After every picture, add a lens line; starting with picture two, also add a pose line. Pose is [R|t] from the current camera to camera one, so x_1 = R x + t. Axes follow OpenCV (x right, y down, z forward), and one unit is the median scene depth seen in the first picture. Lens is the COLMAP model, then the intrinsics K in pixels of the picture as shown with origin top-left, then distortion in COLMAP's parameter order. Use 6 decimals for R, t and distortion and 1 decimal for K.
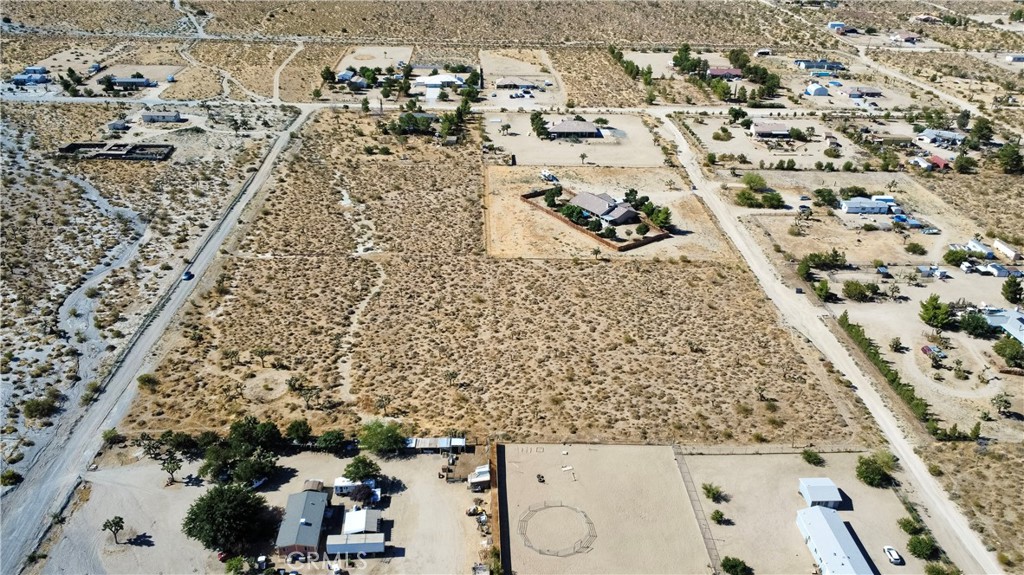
lens RADIAL K [[774.5, 0, 515.4], [0, 774.5, 288.2], [0, 0, 1]] dist [0.007606, -0.010703]
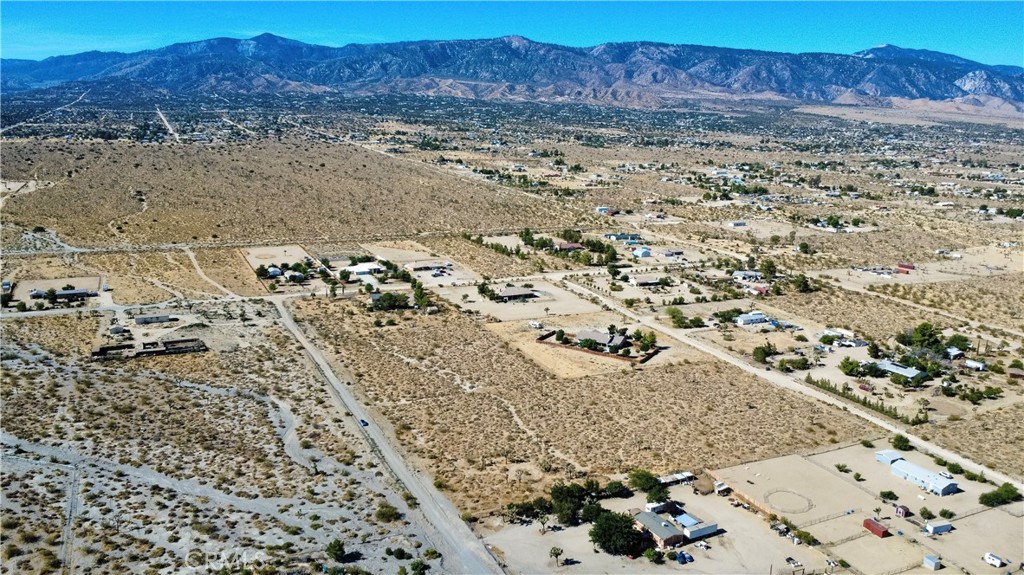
lens RADIAL K [[774.5, 0, 515.4], [0, 774.5, 288.2], [0, 0, 1]] dist [0.007606, -0.010703]
pose [[0.916688, -0.089781, 0.389387, -0.528925], [0.180605, 0.962316, -0.203296, 0.056469], [-0.356461, 0.256684, 0.898359, -0.176631]]
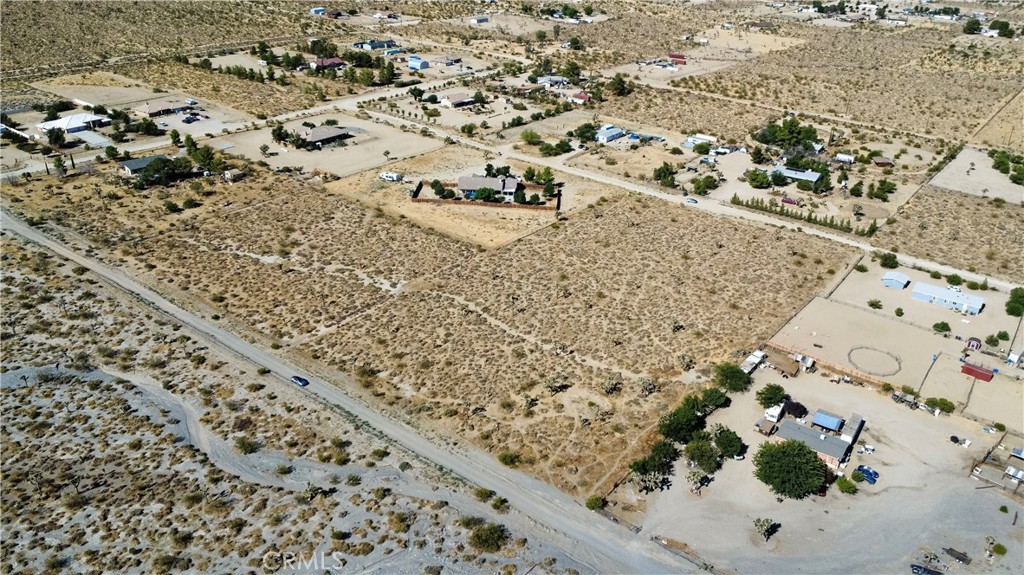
lens RADIAL K [[774.5, 0, 515.4], [0, 774.5, 288.2], [0, 0, 1]] dist [0.007606, -0.010703]
pose [[0.638310, -0.346758, 0.687255, -0.637155], [0.339519, 0.928084, 0.152930, -0.120159], [-0.690860, 0.135720, 0.710136, 0.224181]]
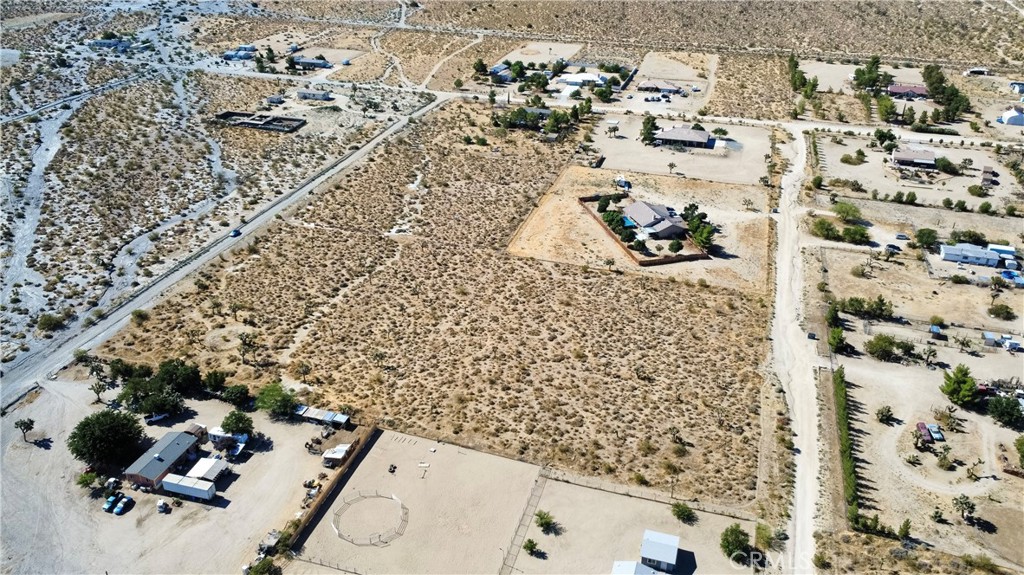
lens RADIAL K [[774.5, 0, 515.4], [0, 774.5, 288.2], [0, 0, 1]] dist [0.007606, -0.010703]
pose [[0.941766, 0.144663, -0.303560, 0.248465], [-0.144988, 0.989198, 0.021594, -0.016450], [0.303405, 0.023677, 0.952567, 0.048056]]
